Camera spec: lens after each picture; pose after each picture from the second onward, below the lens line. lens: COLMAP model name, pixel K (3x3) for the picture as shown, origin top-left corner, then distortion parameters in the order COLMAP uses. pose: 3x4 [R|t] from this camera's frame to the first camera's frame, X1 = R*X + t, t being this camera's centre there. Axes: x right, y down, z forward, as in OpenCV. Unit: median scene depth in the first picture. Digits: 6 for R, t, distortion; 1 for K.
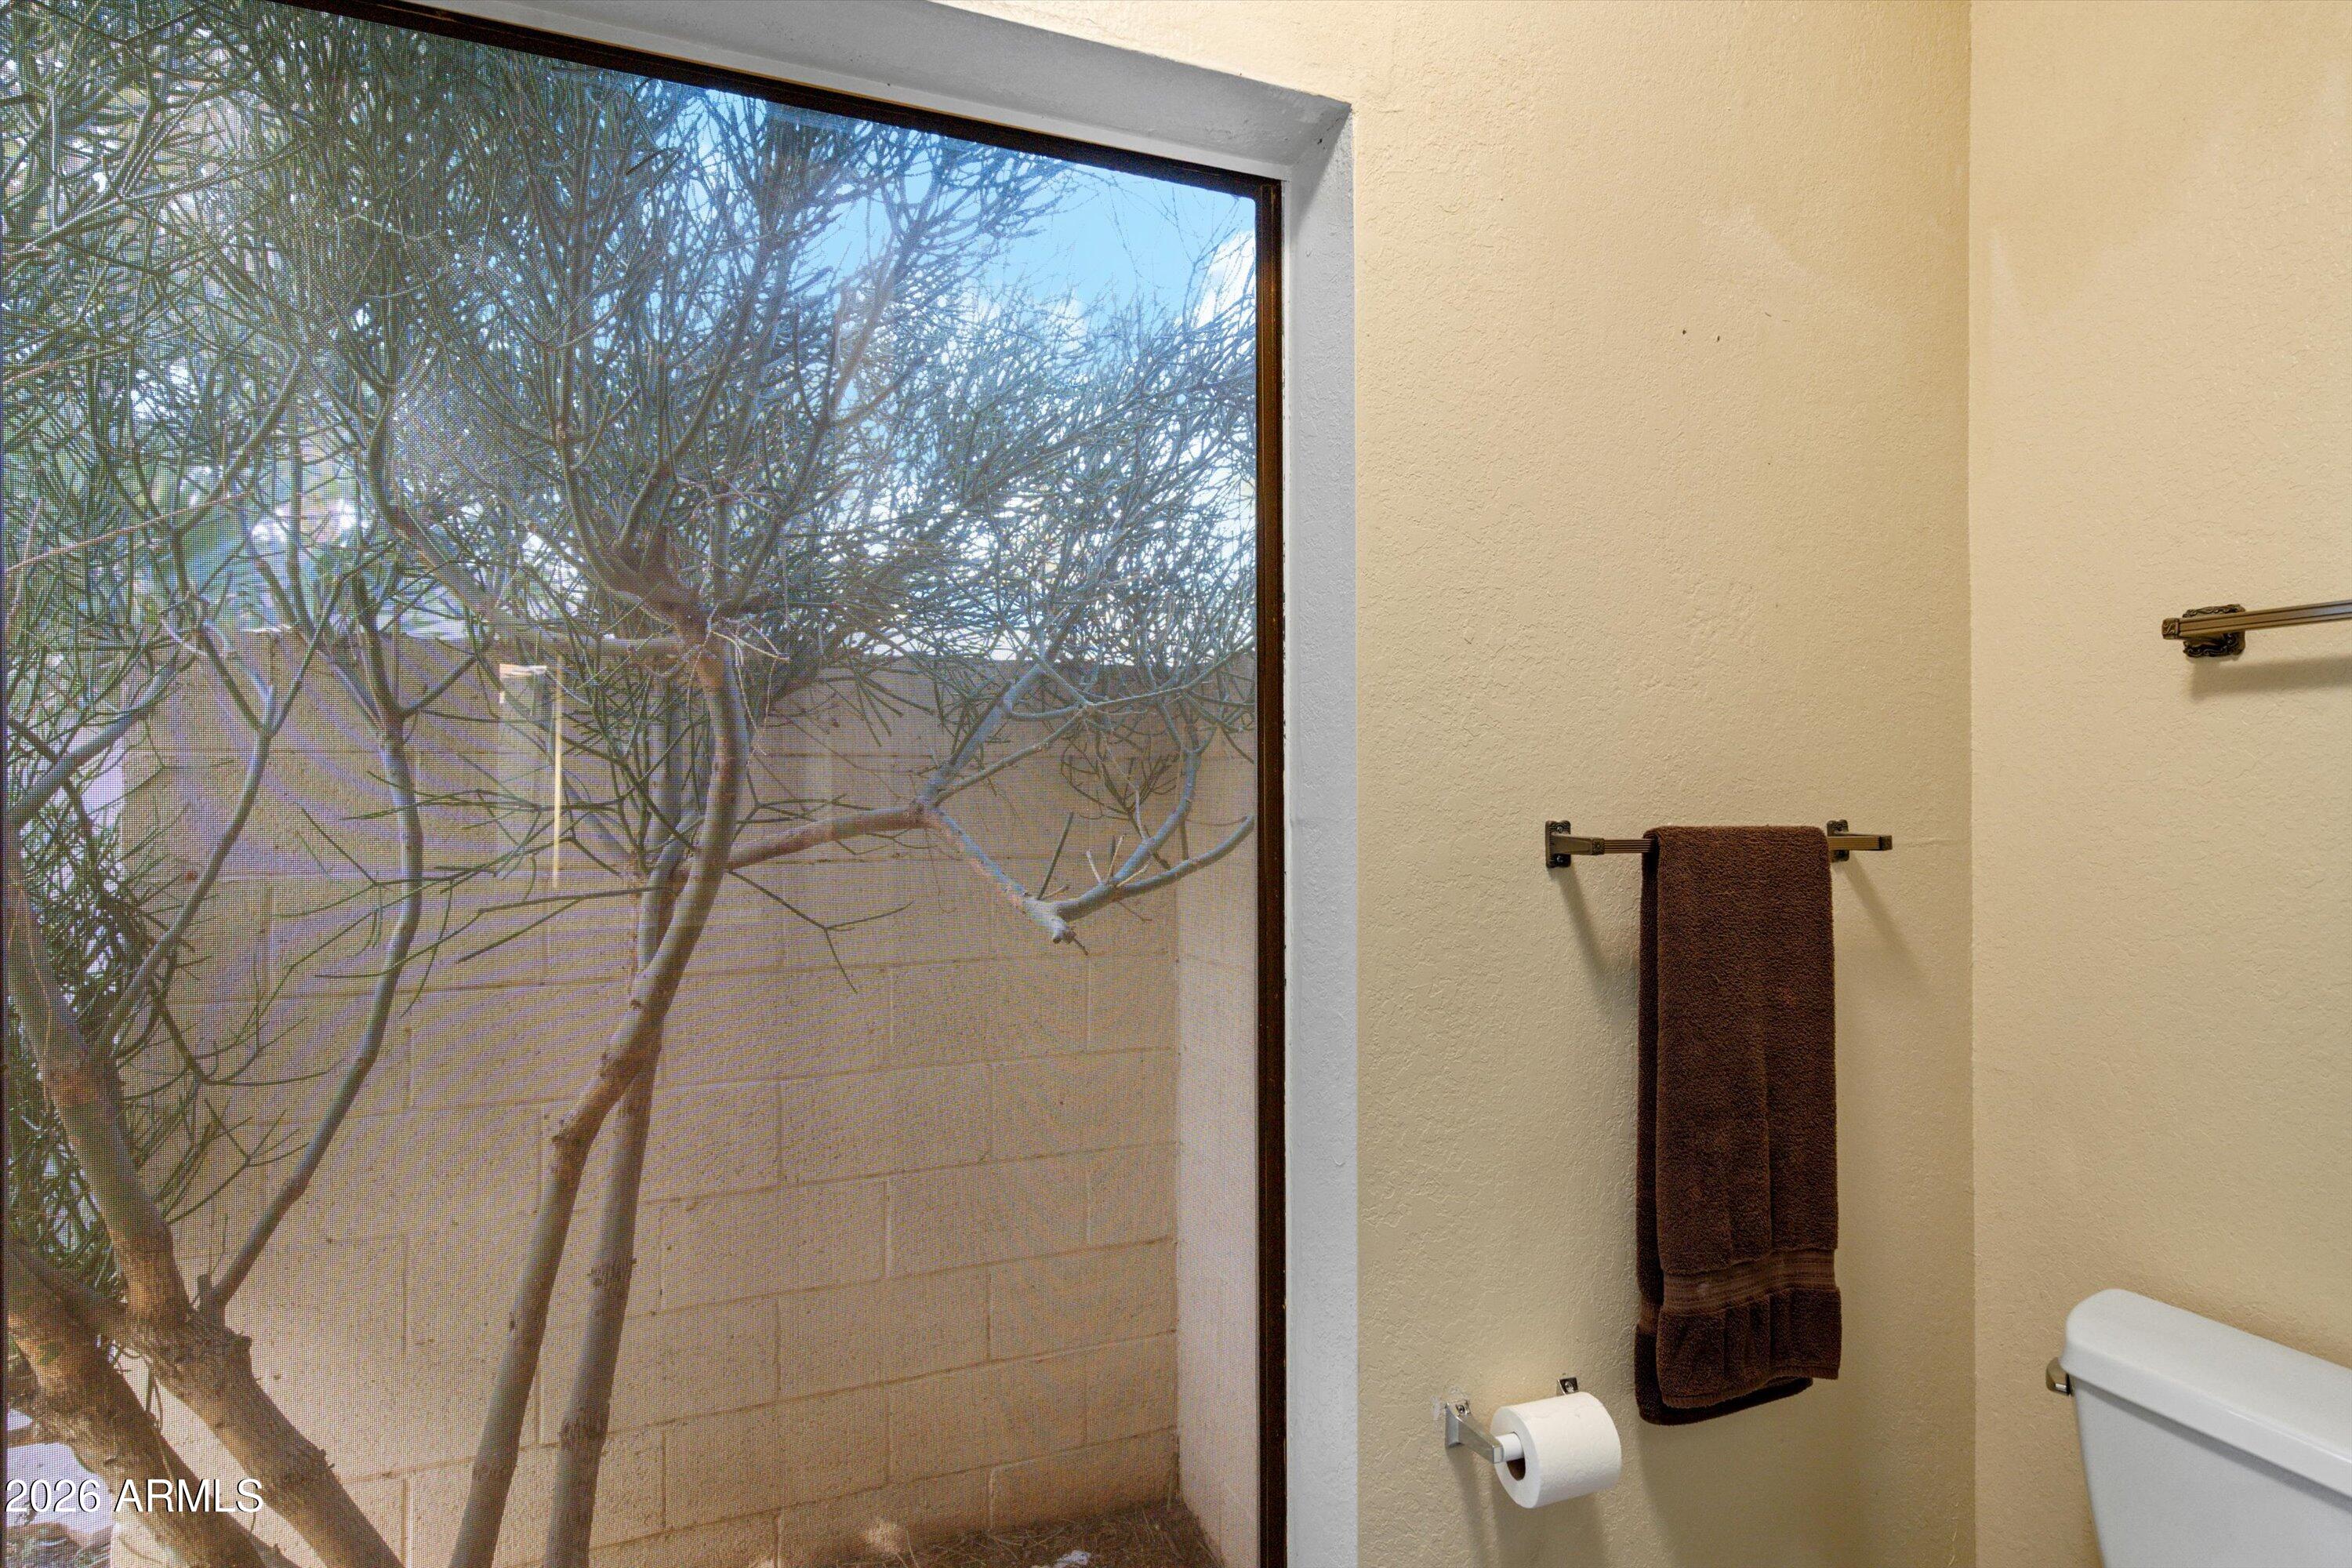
lens RADIAL K [[1129.1, 0, 1167.1], [0, 1129.1, 778.3], [0, 0, 1]] dist [0.024745, 0.000340]
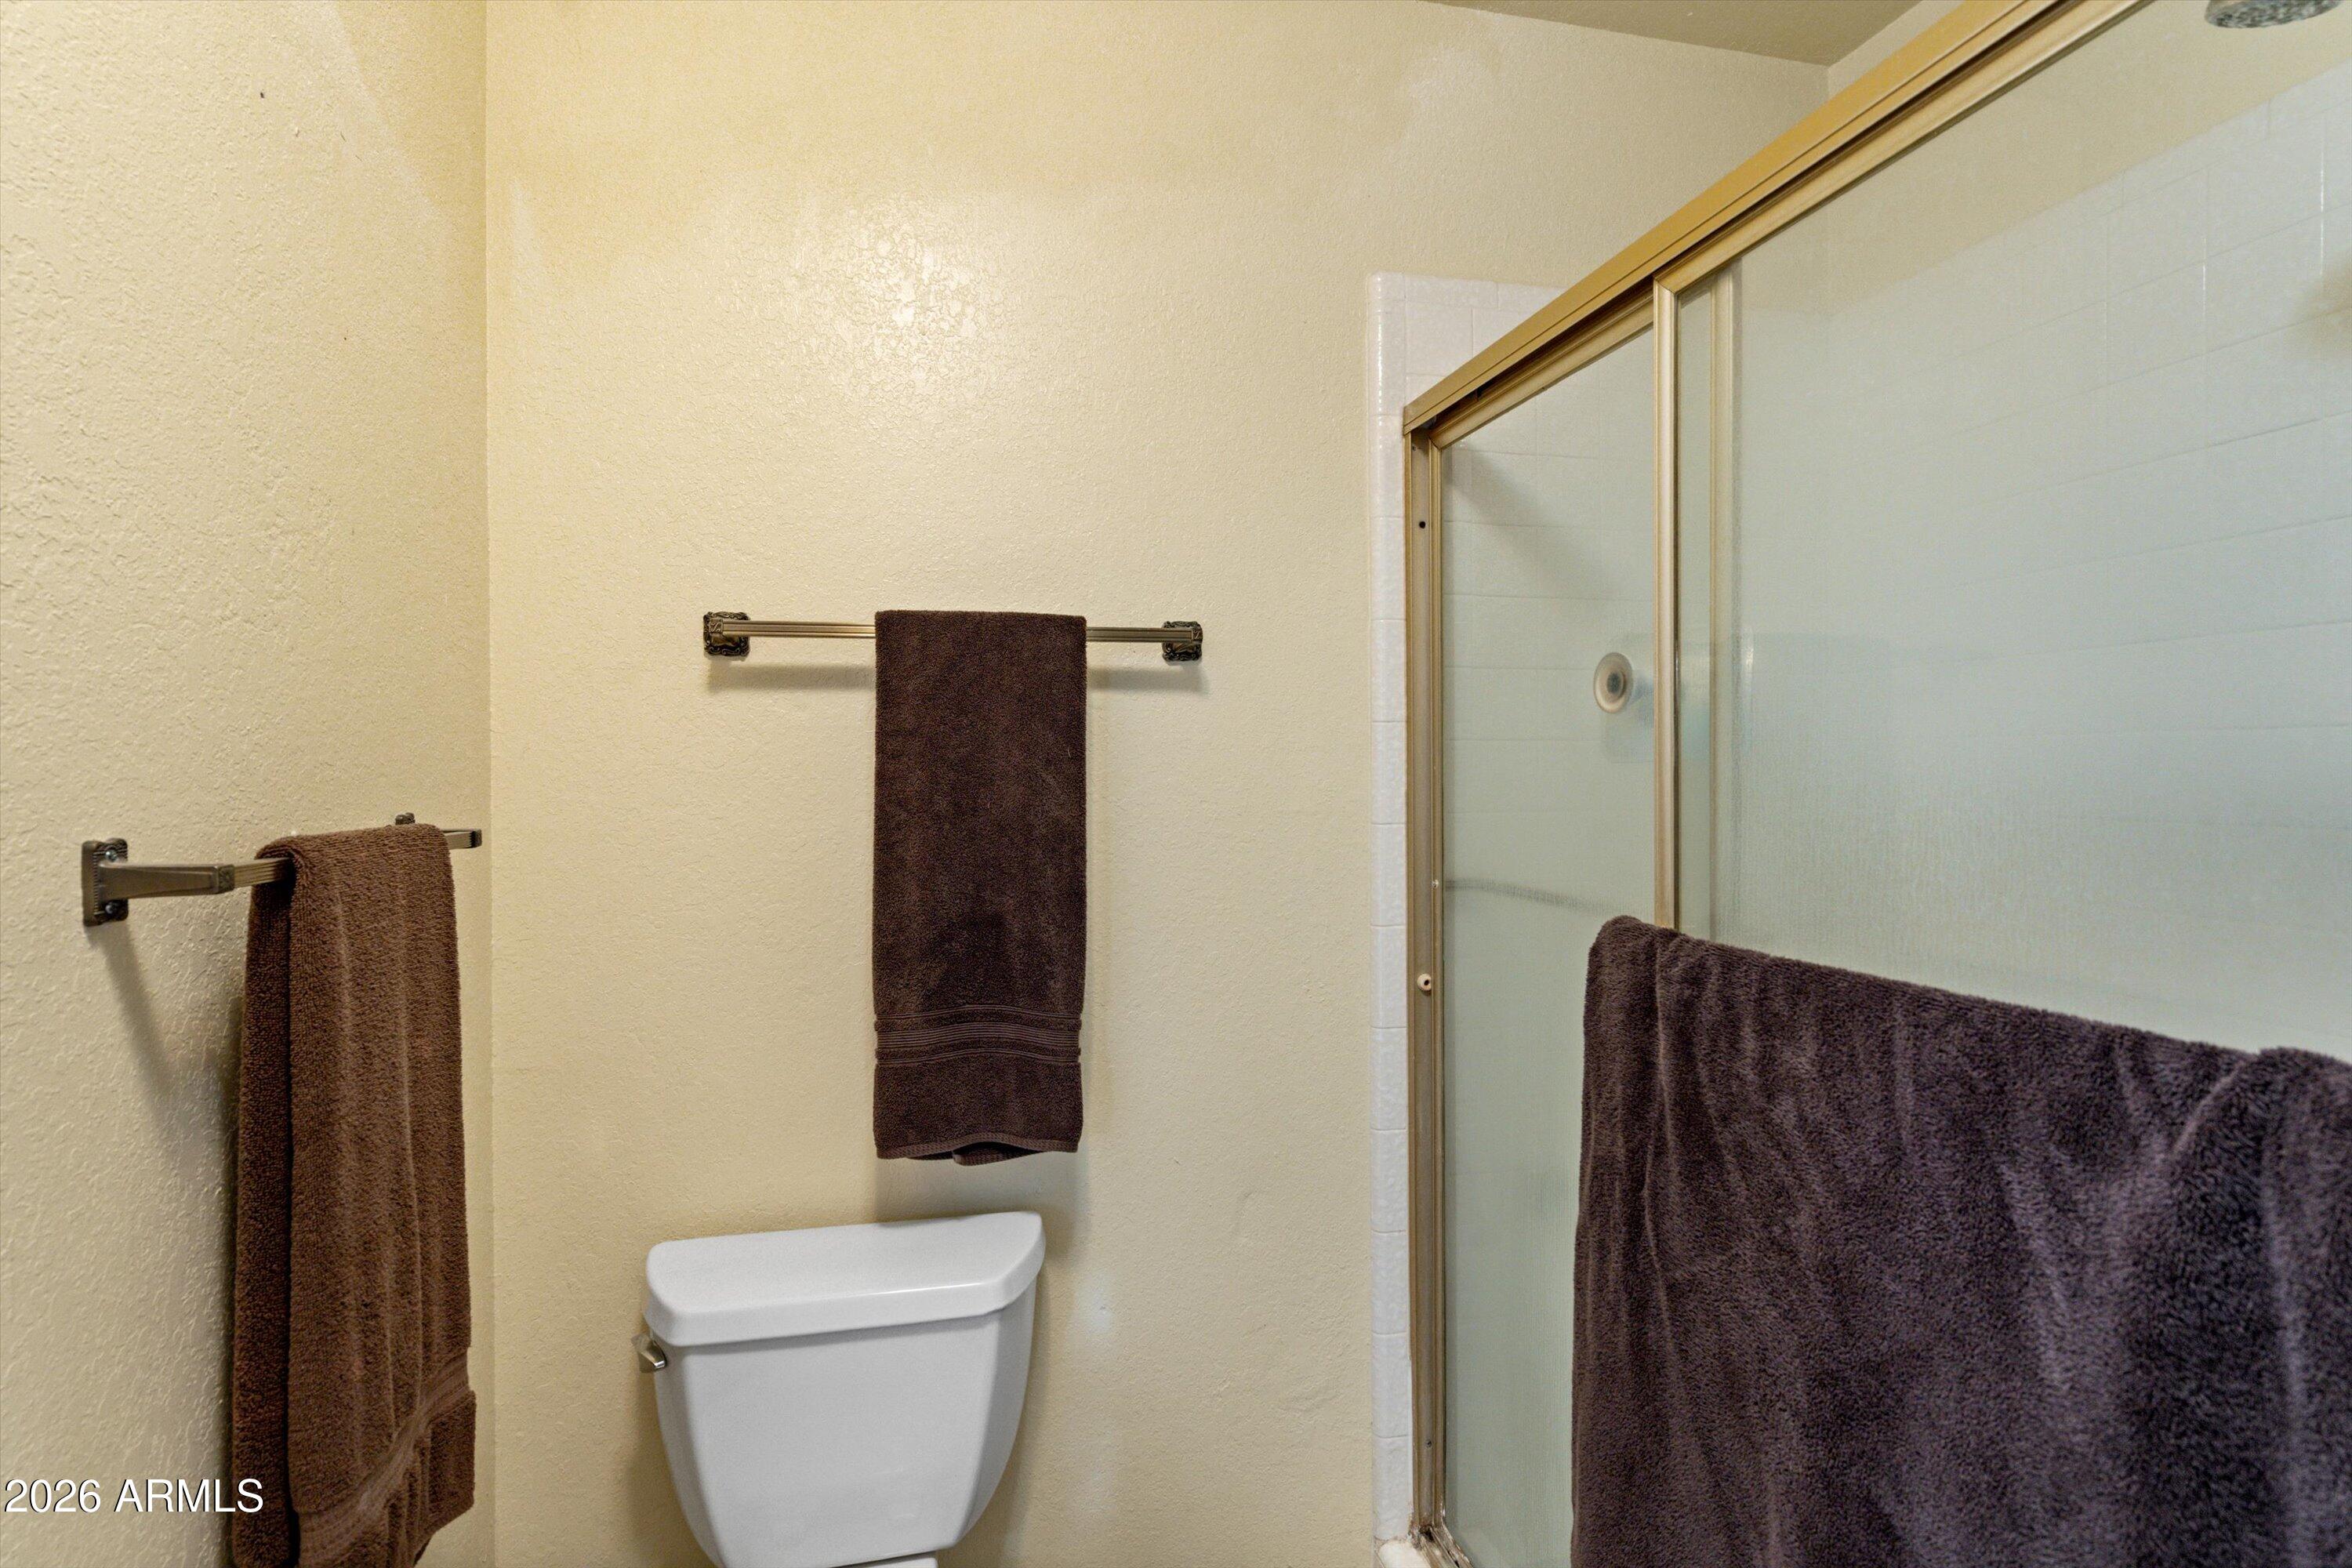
lens RADIAL K [[1129.1, 0, 1173.0], [0, 1129.1, 773.2], [0, 0, 1]] dist [0.024745, 0.000340]
pose [[0.162909, -0.011411, 0.986575, -0.130946], [0.002150, 0.999935, 0.011210, -0.000929], [-0.986639, 0.000295, 0.162923, 0.383810]]
